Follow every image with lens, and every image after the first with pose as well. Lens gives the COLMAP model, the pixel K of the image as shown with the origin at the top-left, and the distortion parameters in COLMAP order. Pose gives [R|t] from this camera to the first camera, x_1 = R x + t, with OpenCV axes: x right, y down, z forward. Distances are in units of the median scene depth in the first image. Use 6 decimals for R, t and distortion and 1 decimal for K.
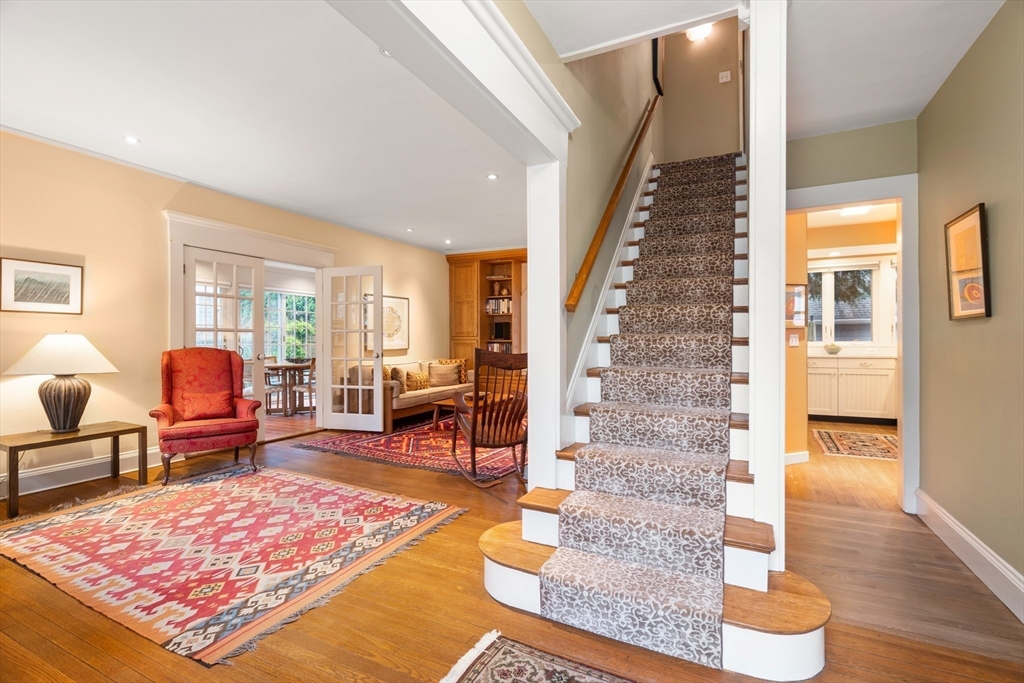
lens RADIAL K [[469.9, 0, 512.3], [0, 469.9, 337.8], [0, 0, 1]] dist [-0.000099, -0.000038]
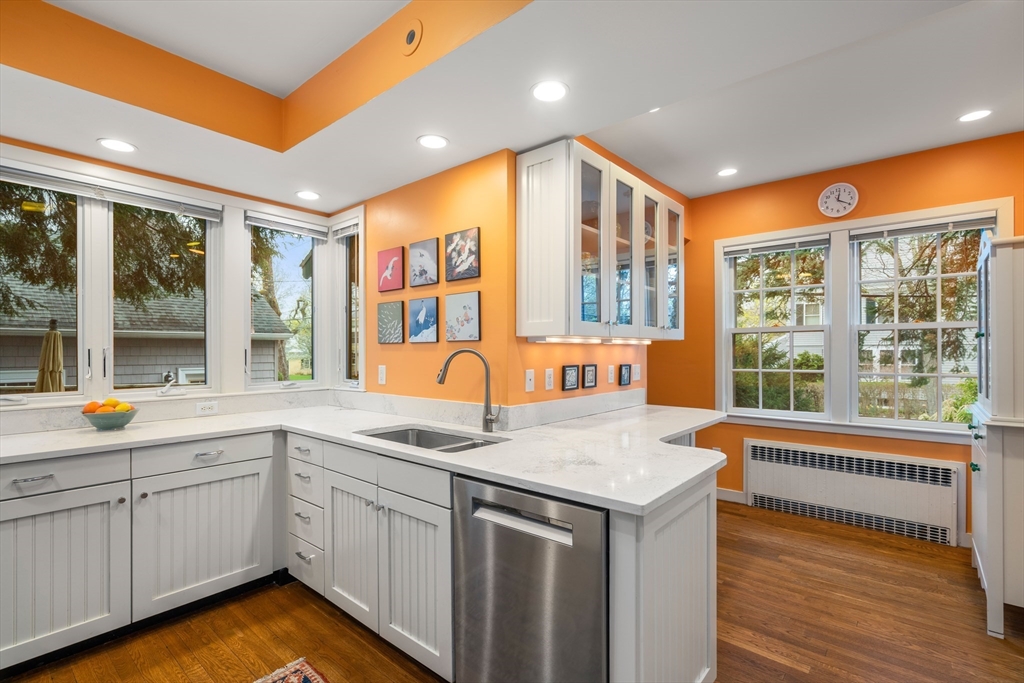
lens RADIAL K [[469.9, 0, 514.4], [0, 469.9, 347.2], [0, 0, 1]] dist [-0.000099, -0.000038]
pose [[0.238268, 0.004241, 0.971190, 0.407683], [0.003182, 0.999982, -0.005147, -0.023705], [-0.971194, 0.004317, 0.238250, 0.616632]]
